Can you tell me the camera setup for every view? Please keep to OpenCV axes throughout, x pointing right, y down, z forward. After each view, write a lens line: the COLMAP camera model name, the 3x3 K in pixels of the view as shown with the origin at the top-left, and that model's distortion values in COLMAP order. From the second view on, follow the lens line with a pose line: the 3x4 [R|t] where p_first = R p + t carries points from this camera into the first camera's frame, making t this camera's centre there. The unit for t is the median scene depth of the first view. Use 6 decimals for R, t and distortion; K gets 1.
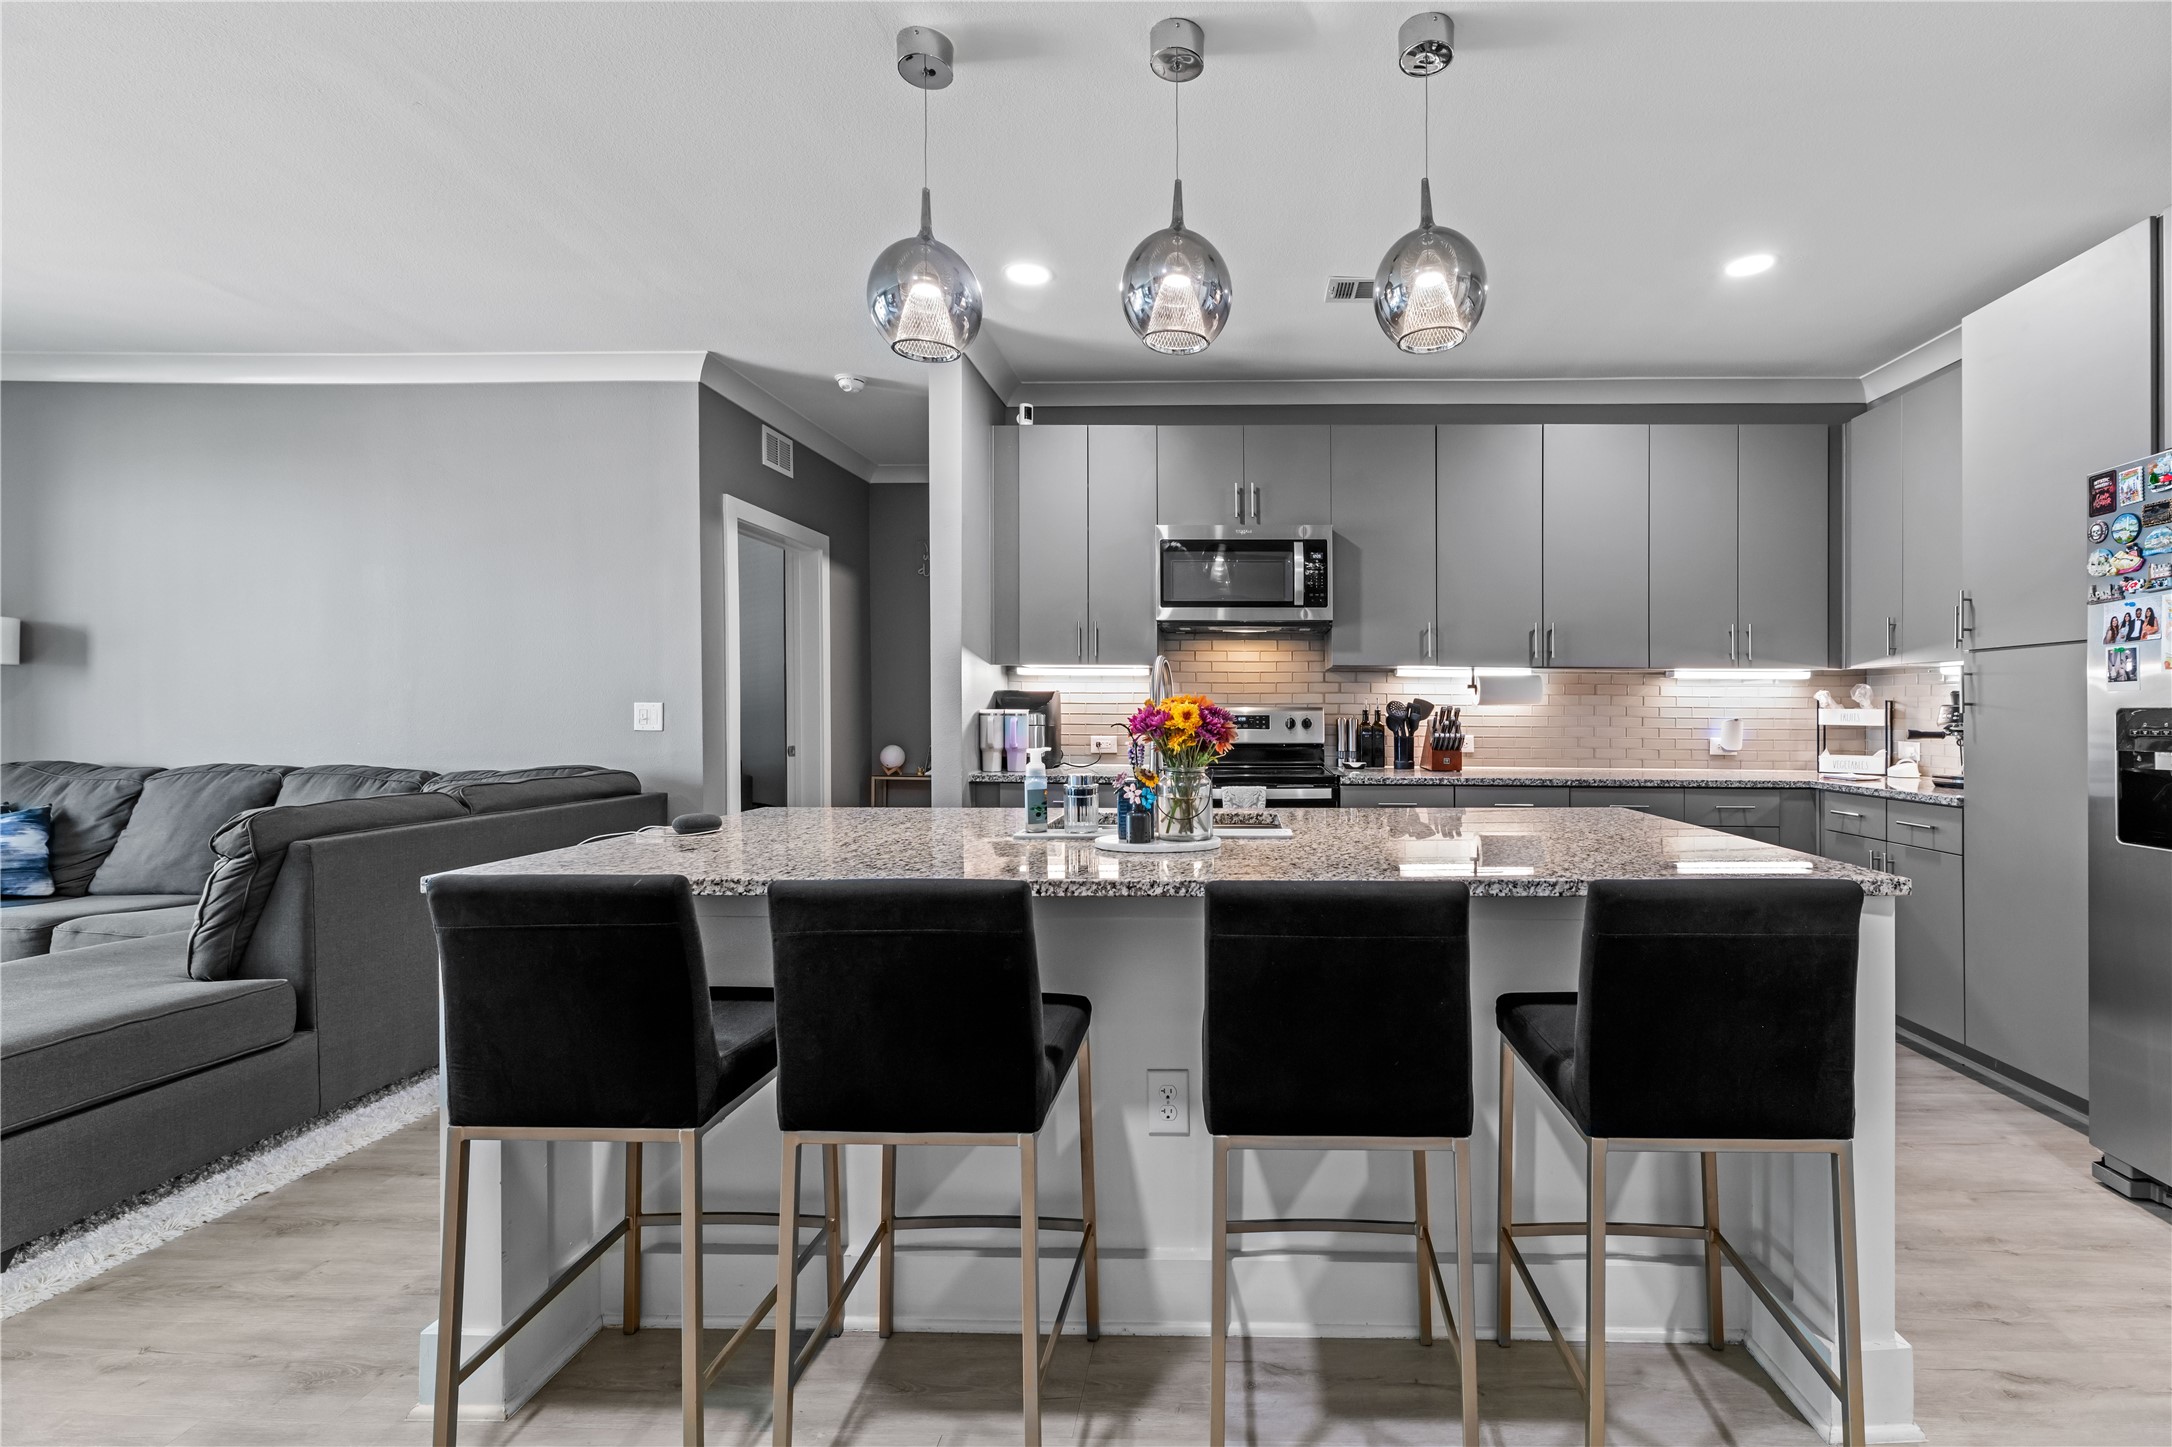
lens RADIAL K [[926.0, 0, 1085.6], [0, 926.0, 712.5], [0, 0, 1]] dist [0.000539, -0.000102]
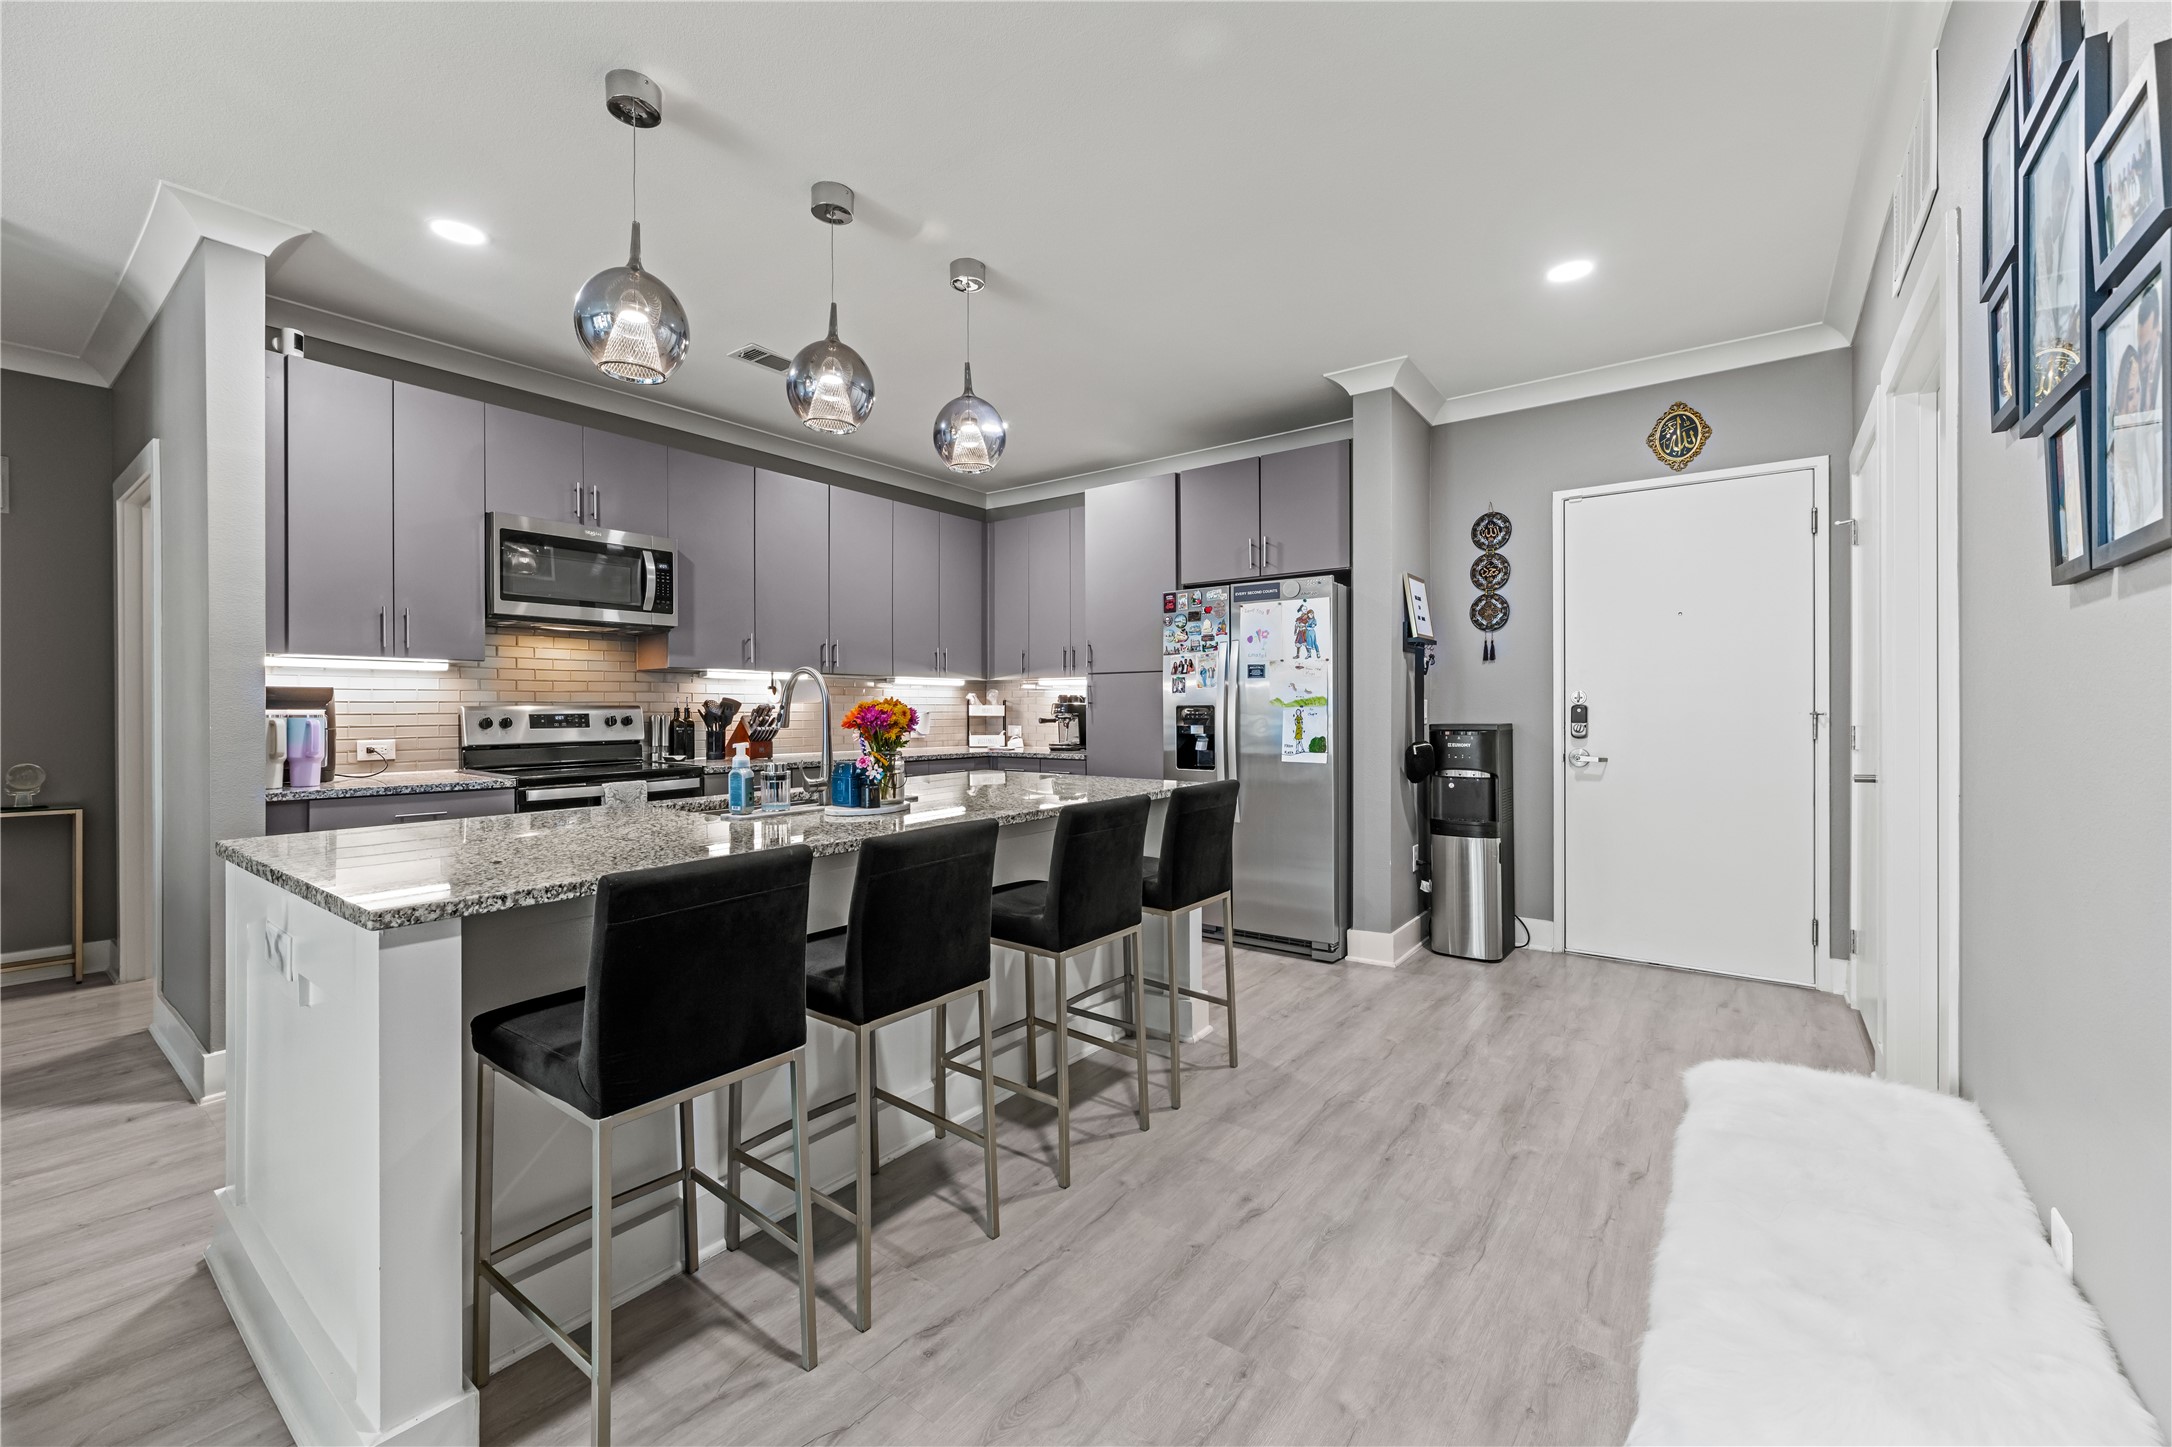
lens RADIAL K [[886.7, 0, 1081.0], [0, 886.7, 705.5], [0, 0, 1]] dist [0.000486, 0.000051]
pose [[0.585382, -0.004166, 0.810747, -0.304508], [0.006710, 0.999977, 0.000294, -0.002792], [-0.810730, 0.005268, 0.585396, -0.003660]]
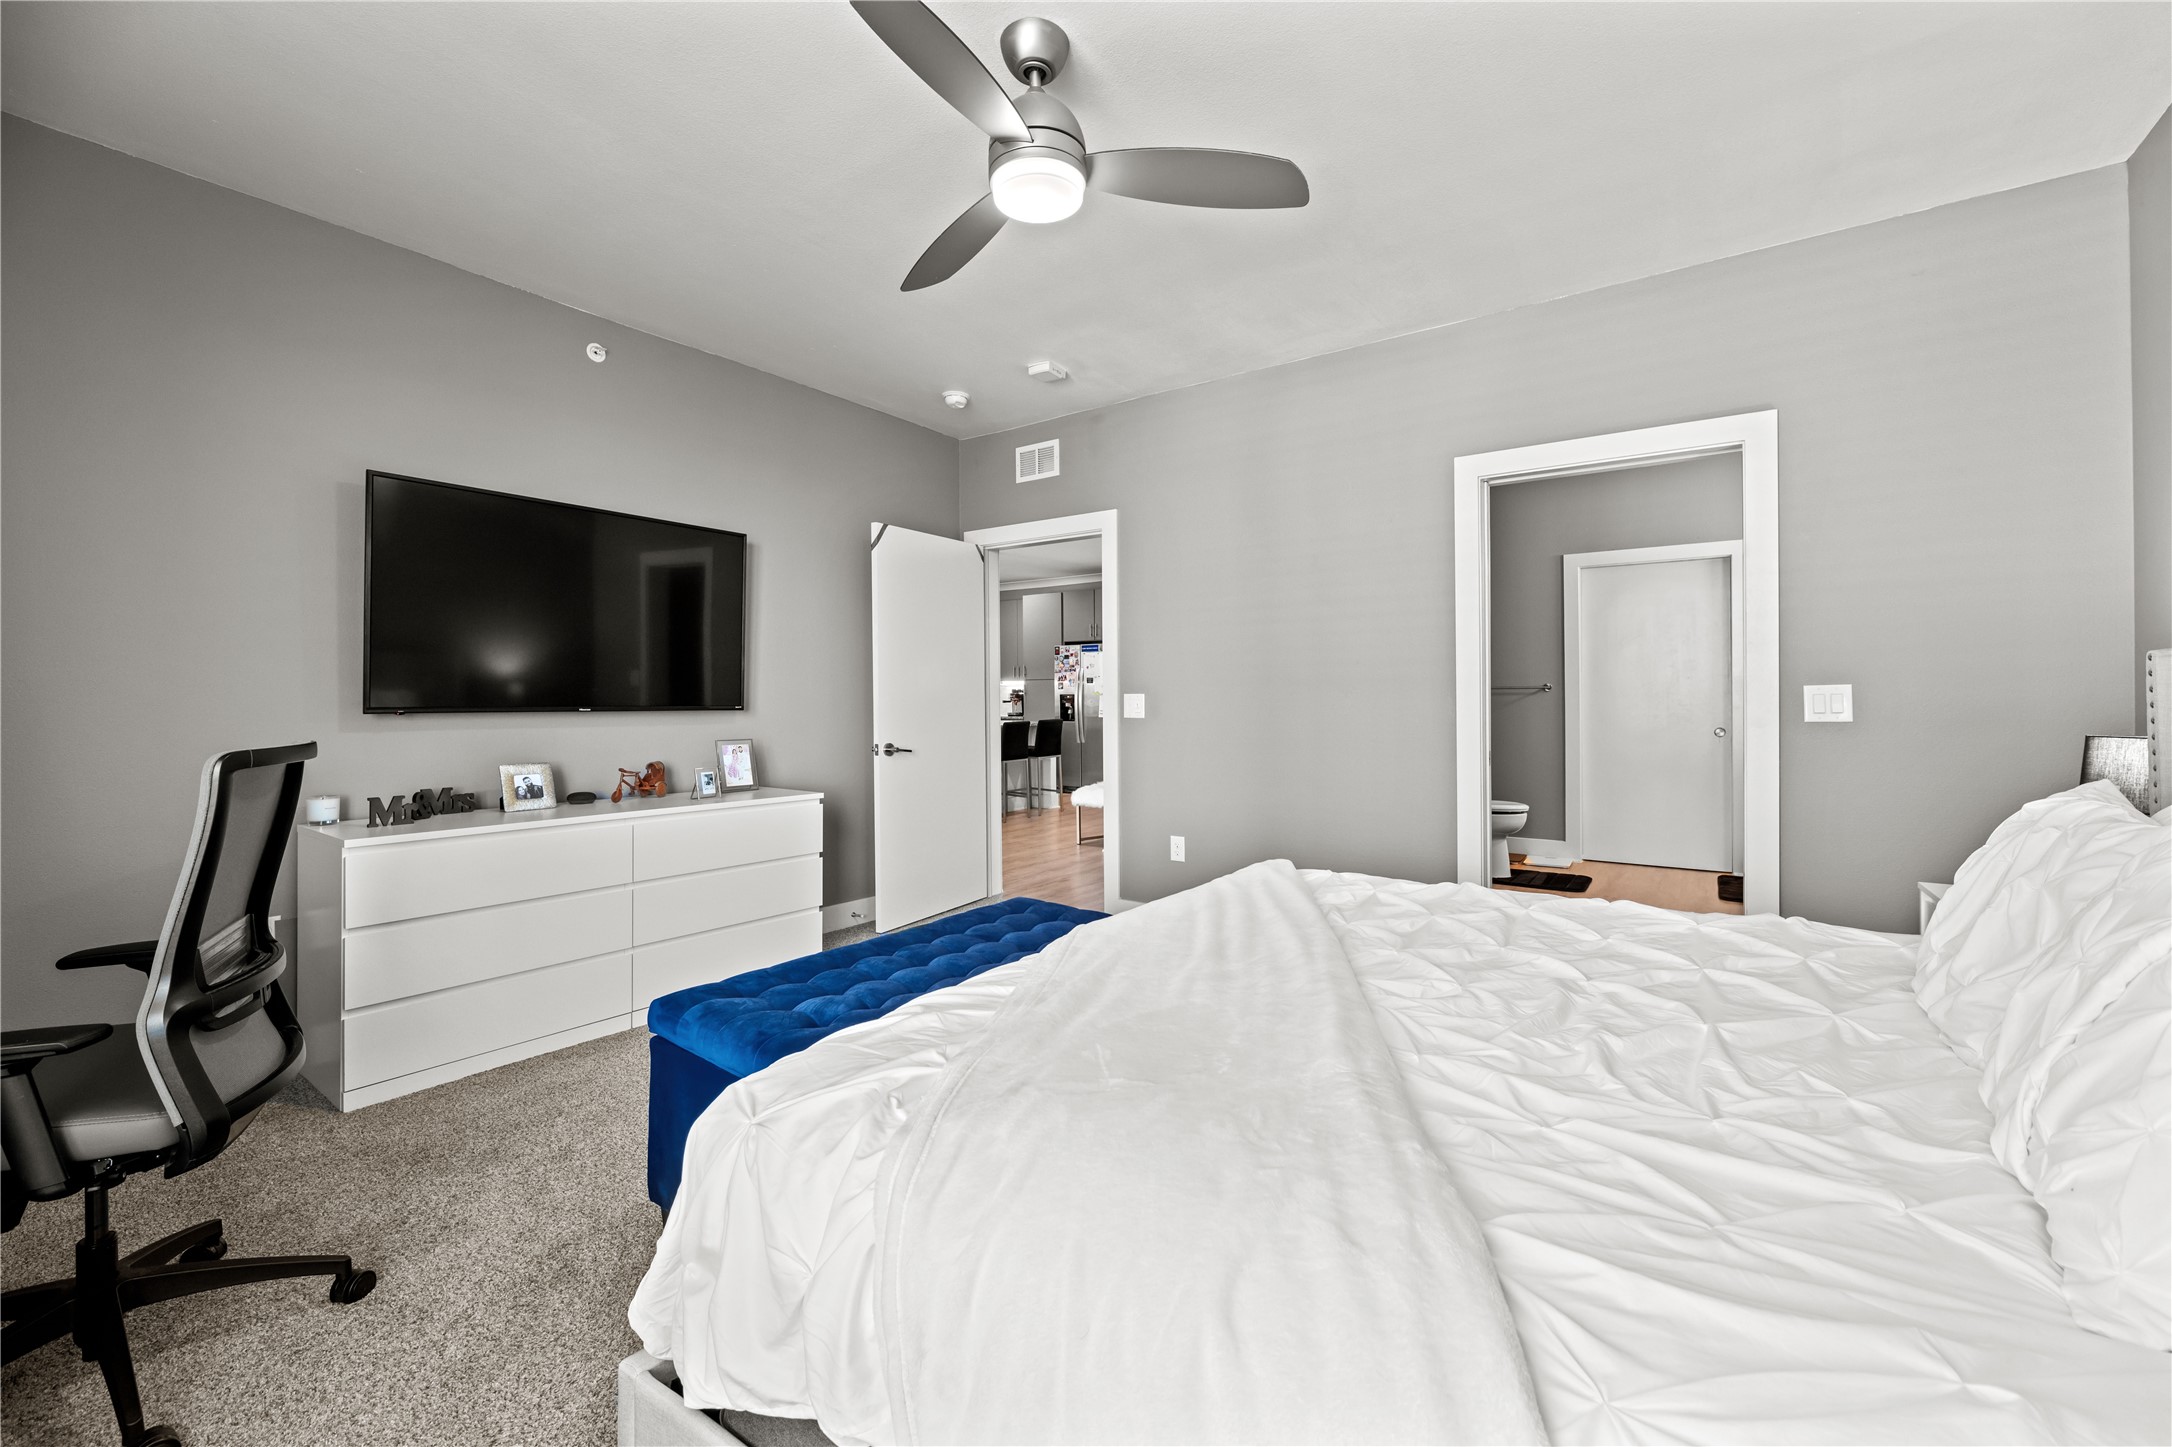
lens RADIAL K [[926.0, 0, 1085.6], [0, 926.0, 712.5], [0, 0, 1]] dist [0.000539, -0.000102]
pose [[0.557276, -0.015674, 0.830179, -1.582419], [0.003223, 0.999855, 0.016714, 0.006815], [-0.830321, -0.006639, 0.557246, -1.056864]]
